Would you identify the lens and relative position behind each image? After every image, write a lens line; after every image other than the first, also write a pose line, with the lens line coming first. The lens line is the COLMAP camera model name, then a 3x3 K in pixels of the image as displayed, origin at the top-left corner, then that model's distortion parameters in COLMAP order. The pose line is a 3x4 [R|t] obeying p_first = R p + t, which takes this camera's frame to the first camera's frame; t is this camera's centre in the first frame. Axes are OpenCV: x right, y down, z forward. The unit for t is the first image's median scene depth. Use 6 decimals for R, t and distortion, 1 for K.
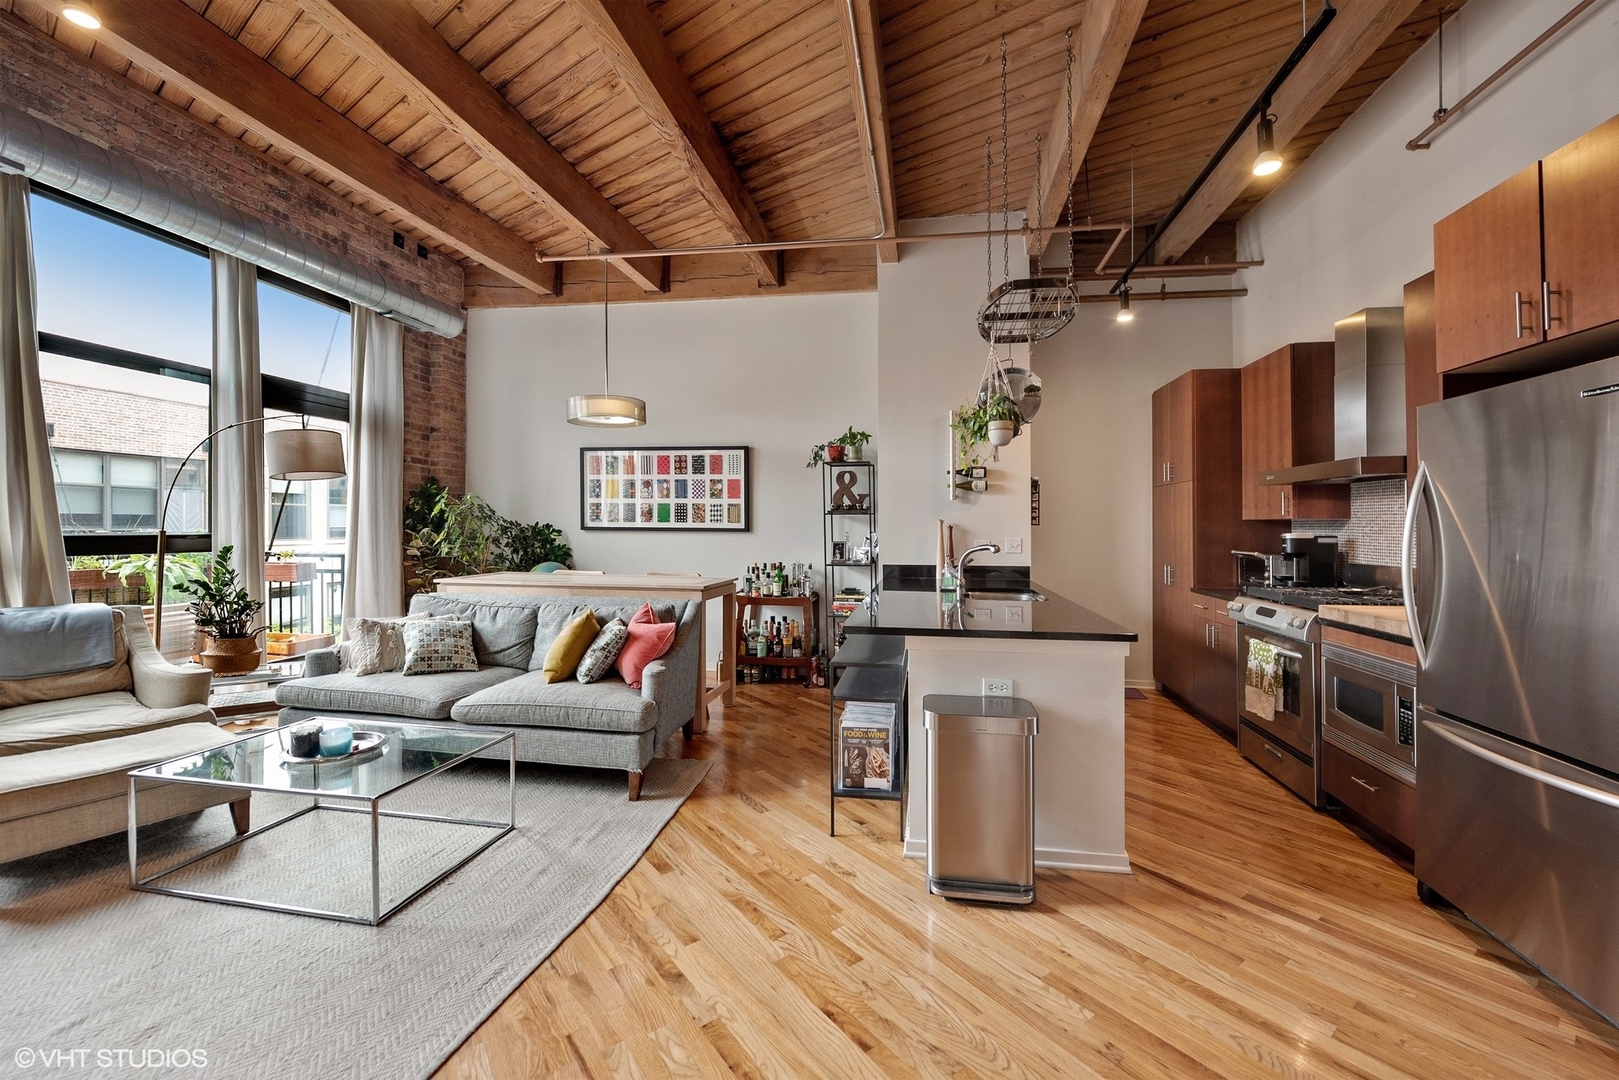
lens RADIAL K [[655.8, 0, 833.5], [0, 655.8, 541.7], [0, 0, 1]] dist [-0.008053, -0.000473]
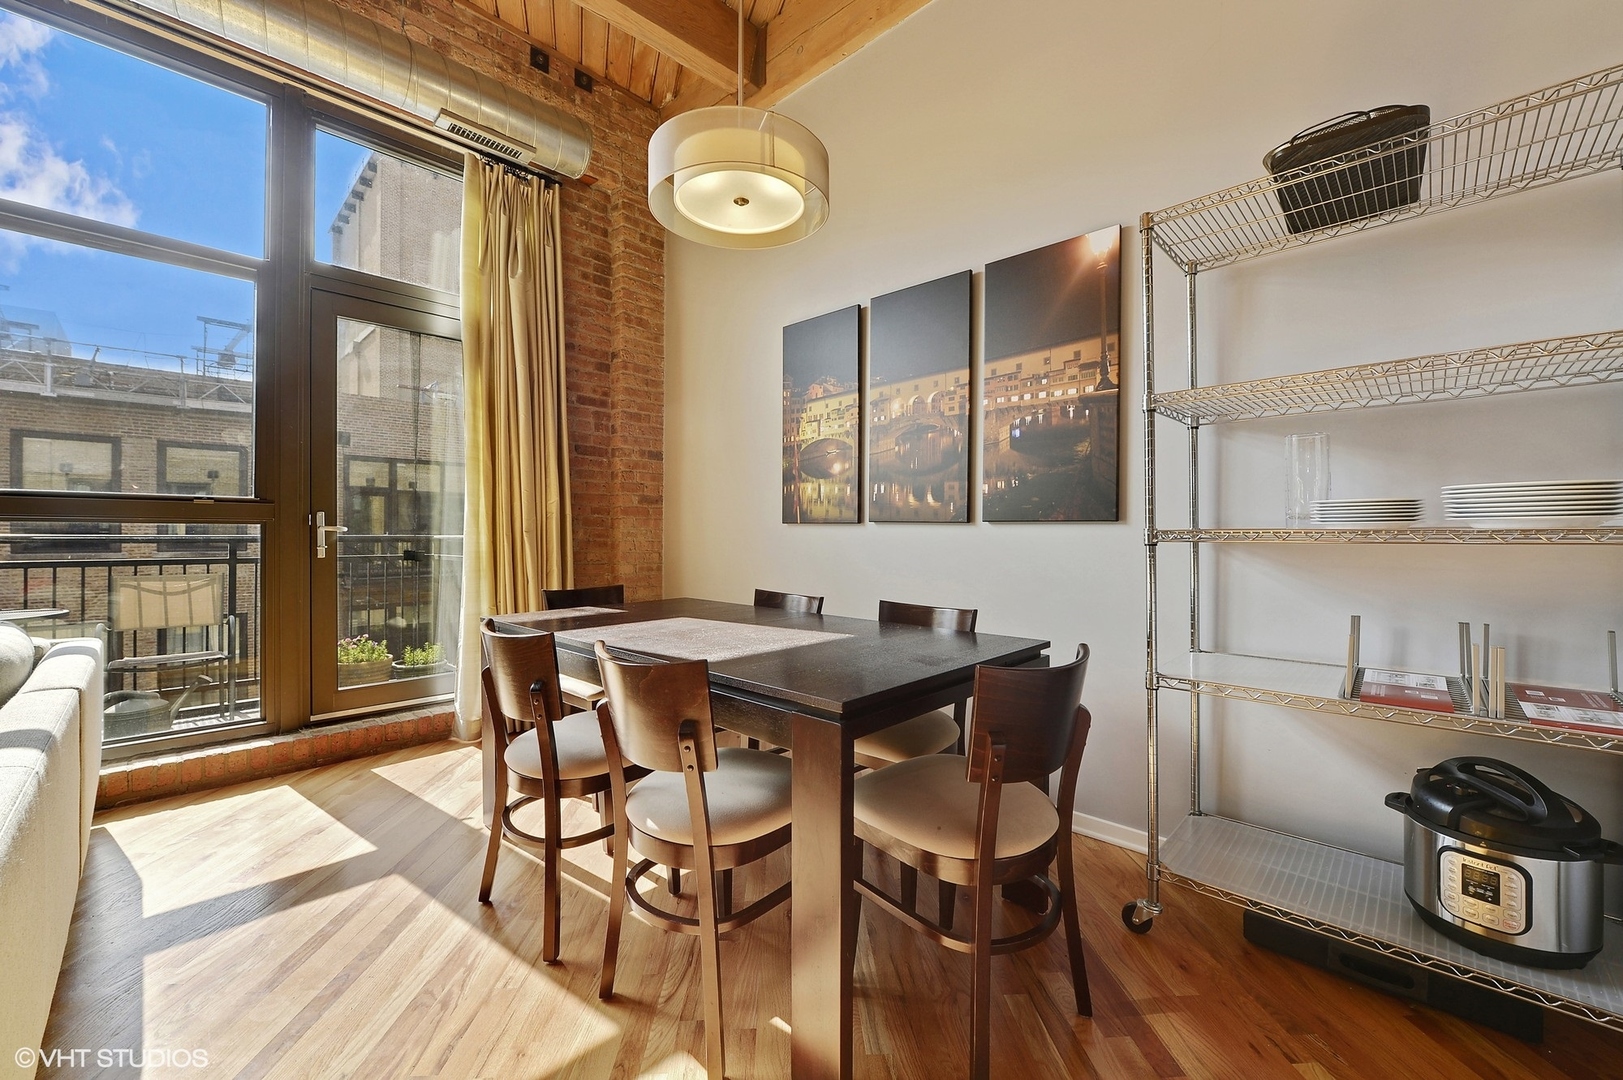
lens RADIAL K [[651.5, 0, 809.1], [0, 651.5, 533.6], [0, 0, 1]] dist [-0.002493, 0.002041]
pose [[0.816009, -0.006295, -0.578005, -0.074501], [-0.009883, 0.999643, -0.024840, 0.035902], [0.577955, 0.025982, 0.815655, 0.720591]]
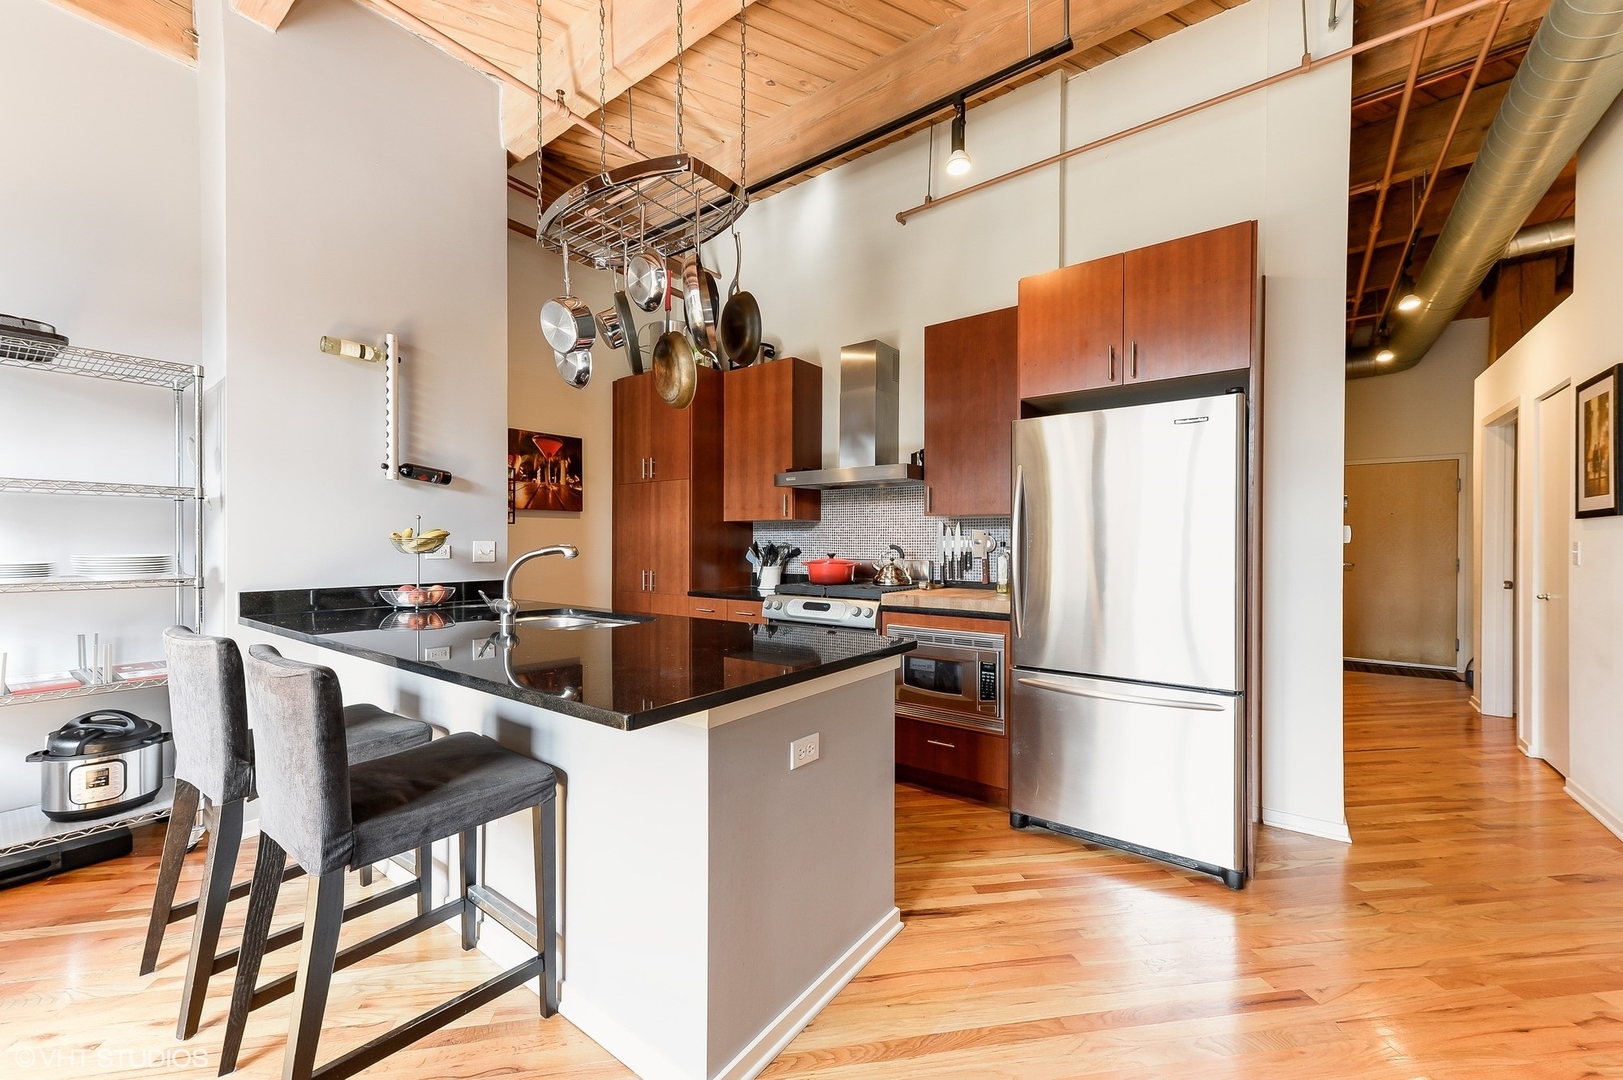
lens RADIAL K [[651.5, 0, 807.0], [0, 651.5, 546.0], [0, 0, 1]] dist [-0.002493, 0.002041]
pose [[0.469580, -0.005483, 0.882873, -0.187657], [0.021941, 0.999744, -0.005461, 0.011659], [-0.882617, 0.021936, 0.469581, 0.391384]]
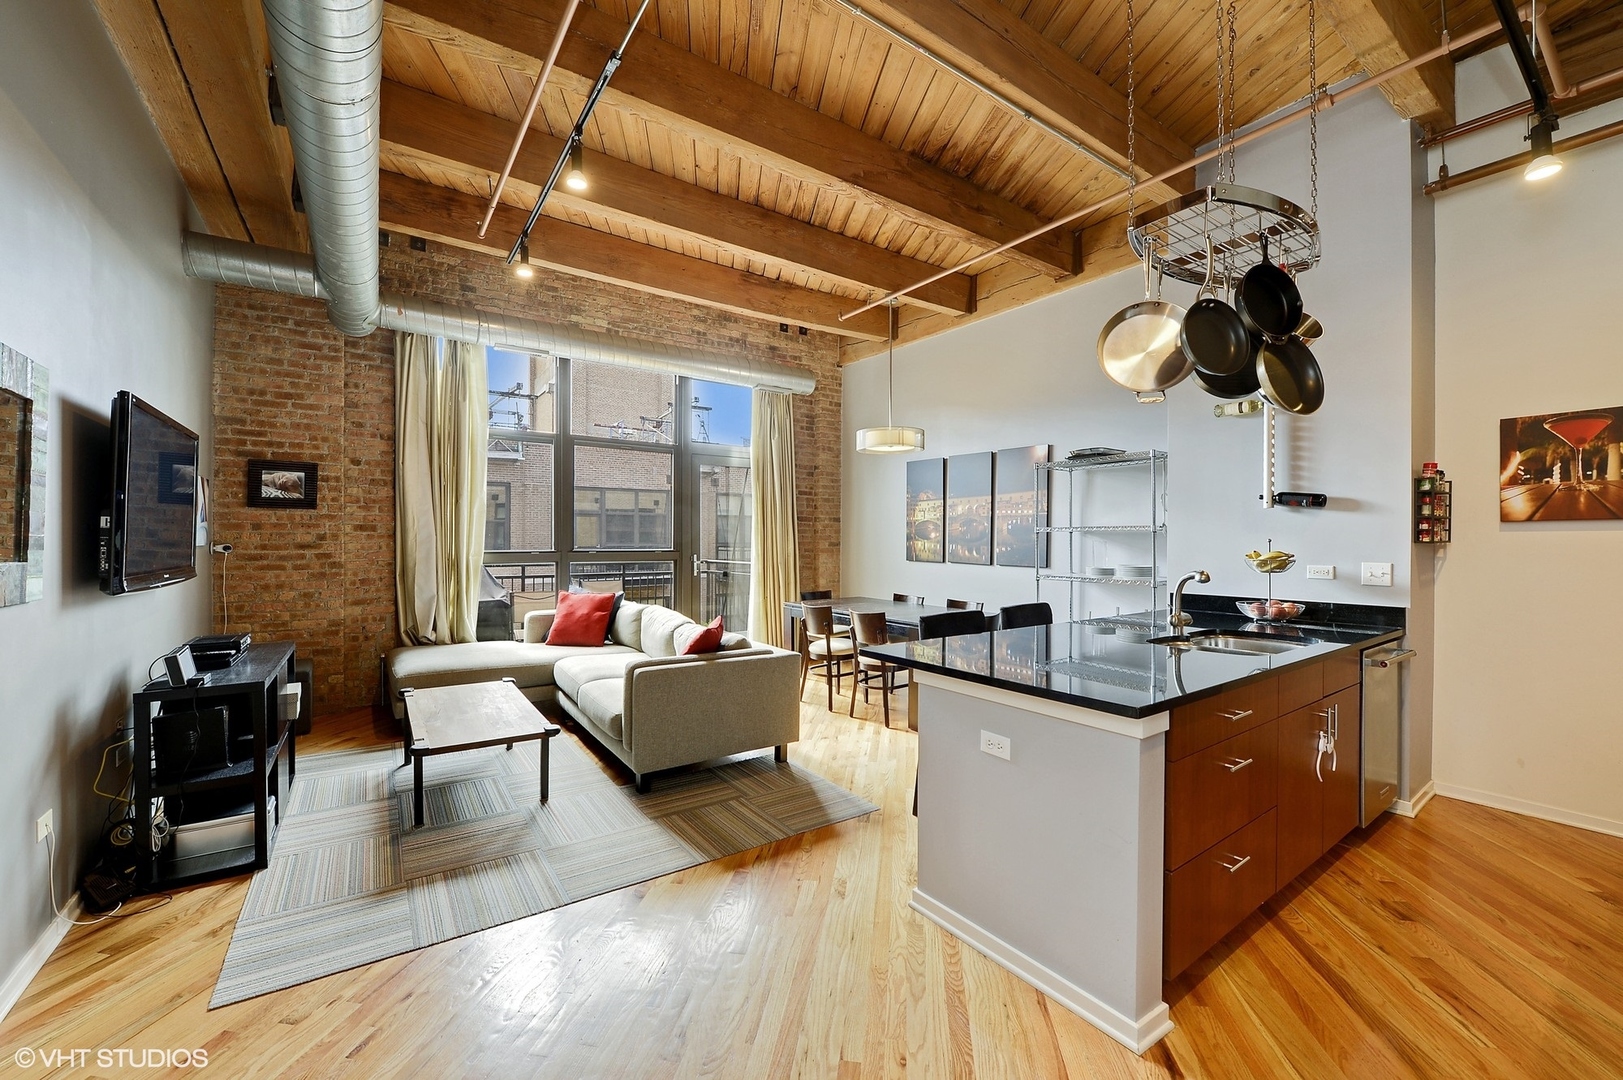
lens RADIAL K [[651.5, 0, 806.6], [0, 651.5, 541.7], [0, 0, 1]] dist [-0.002493, 0.002041]
pose [[0.687174, -0.001763, -0.726490, 0.368219], [-0.016046, 0.999716, -0.017605, -0.005836], [0.726315, 0.023755, 0.686951, 0.155950]]
